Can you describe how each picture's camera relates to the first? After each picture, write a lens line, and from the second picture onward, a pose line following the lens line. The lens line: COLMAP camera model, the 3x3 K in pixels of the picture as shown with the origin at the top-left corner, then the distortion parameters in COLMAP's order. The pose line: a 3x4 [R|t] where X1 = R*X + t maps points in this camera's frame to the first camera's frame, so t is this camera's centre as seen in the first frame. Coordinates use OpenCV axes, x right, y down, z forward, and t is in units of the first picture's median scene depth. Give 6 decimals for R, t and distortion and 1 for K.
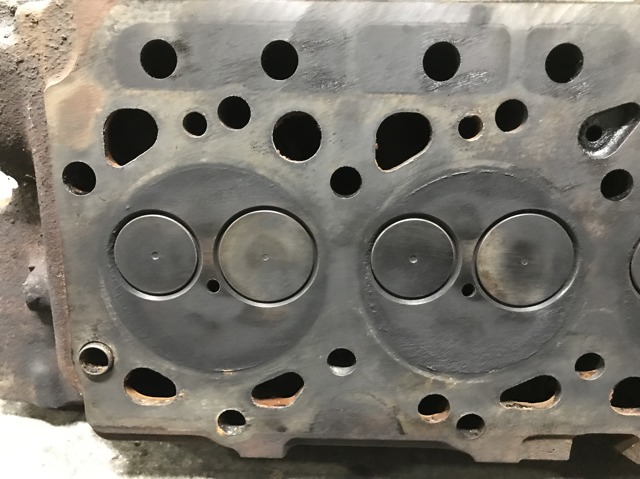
lens RADIAL K [[579.6, 0, 320.7], [0, 579.6, 228.8], [0, 0, 1]] dist [0.082389, -0.169218]
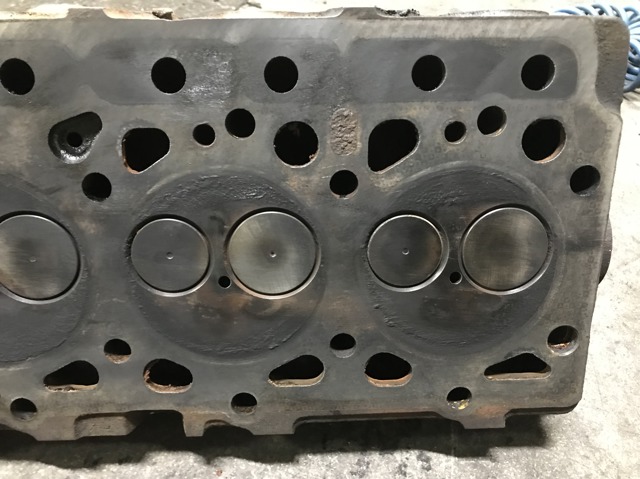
lens RADIAL K [[530.7, 0, 327.5], [0, 530.7, 238.4], [0, 0, 1]] dist [0.076411, -0.118096]
pose [[0.997949, -0.029036, 0.057058, 0.823034], [0.027668, 0.999314, 0.024620, 0.008488], [-0.057734, -0.022991, 0.998067, -0.033338]]
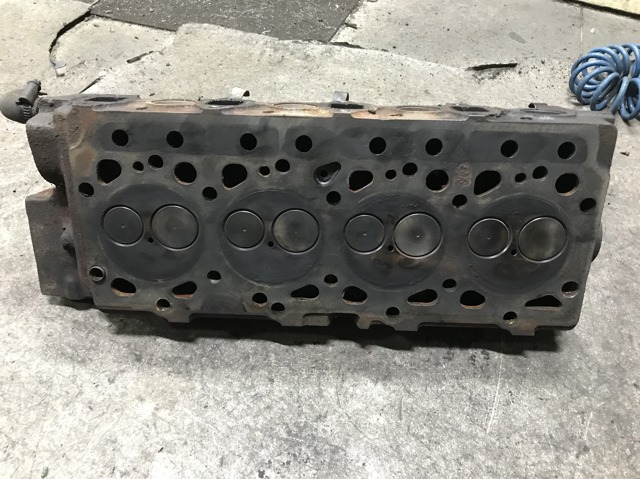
lens RADIAL K [[530.7, 0, 327.5], [0, 530.7, 238.4], [0, 0, 1]] dist [0.076411, -0.118096]
pose [[0.999817, 0.018666, 0.004168, 0.446233], [-0.018972, 0.995521, 0.092614, -0.099960], [-0.002421, -0.092676, 0.995693, -0.933455]]
